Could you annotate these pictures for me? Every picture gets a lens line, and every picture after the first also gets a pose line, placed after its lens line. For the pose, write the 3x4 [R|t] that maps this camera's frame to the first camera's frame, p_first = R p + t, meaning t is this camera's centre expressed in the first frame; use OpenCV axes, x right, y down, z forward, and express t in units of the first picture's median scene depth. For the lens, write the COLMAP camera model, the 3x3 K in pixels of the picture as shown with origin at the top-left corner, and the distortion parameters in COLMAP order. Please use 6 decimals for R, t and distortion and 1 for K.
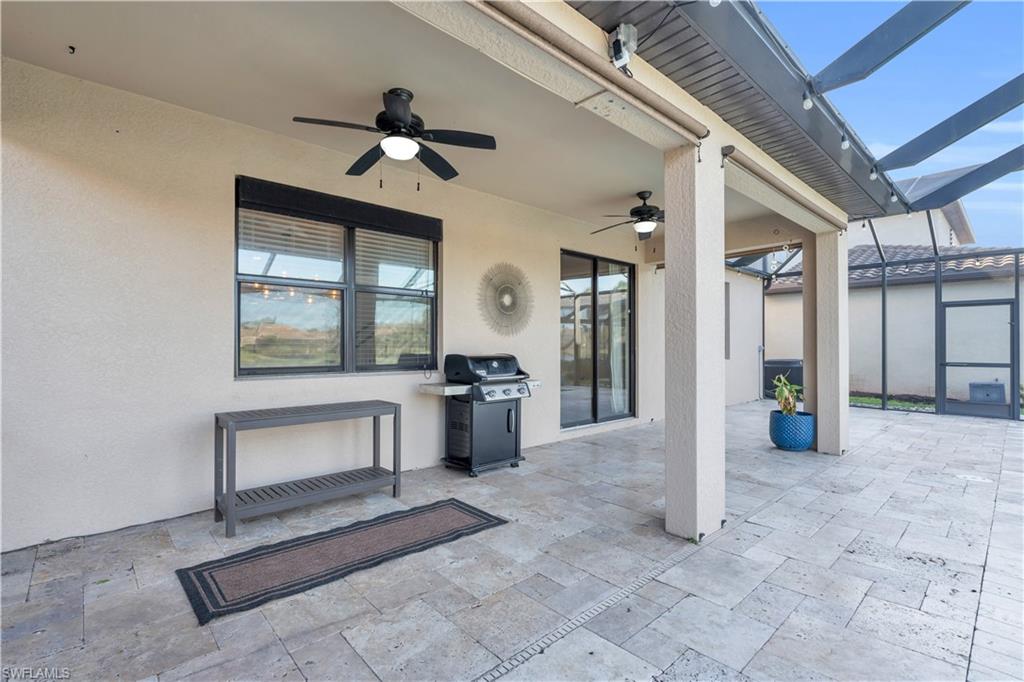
lens RADIAL K [[462.7, 0, 517.2], [0, 462.7, 341.1], [0, 0, 1]] dist [-0.004041, 0.000468]
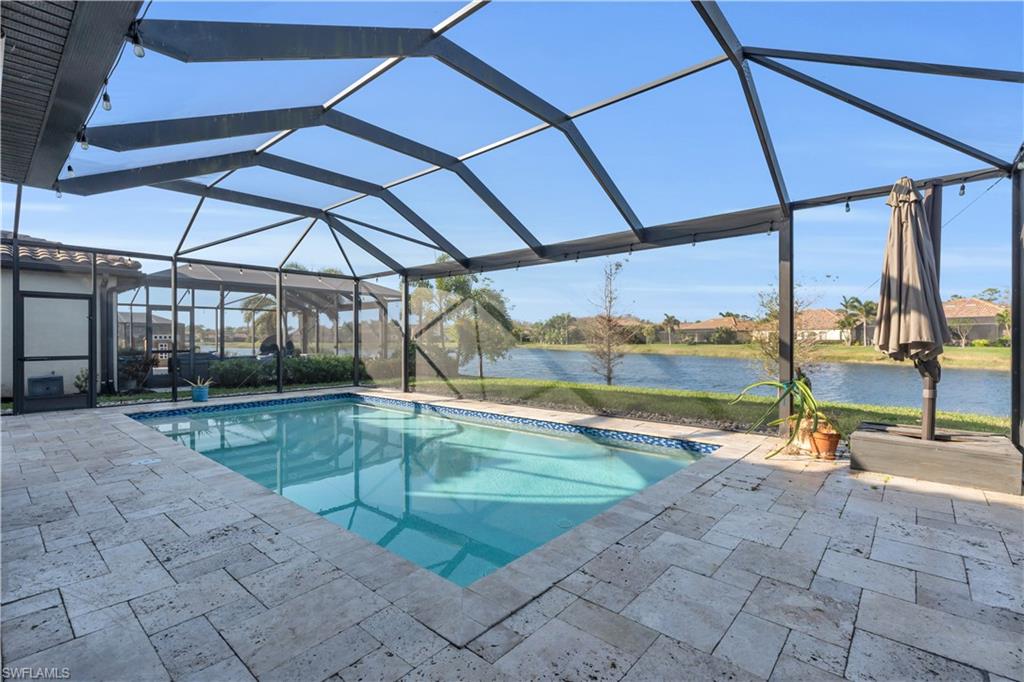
lens RADIAL K [[462.7, 0, 515.4], [0, 462.7, 342.3], [0, 0, 1]] dist [-0.004041, 0.000468]
pose [[-0.112537, -0.006074, 0.993629, -0.204203], [-0.012384, 0.999912, 0.004710, 0.001687], [-0.993570, -0.011775, -0.112603, 0.297556]]
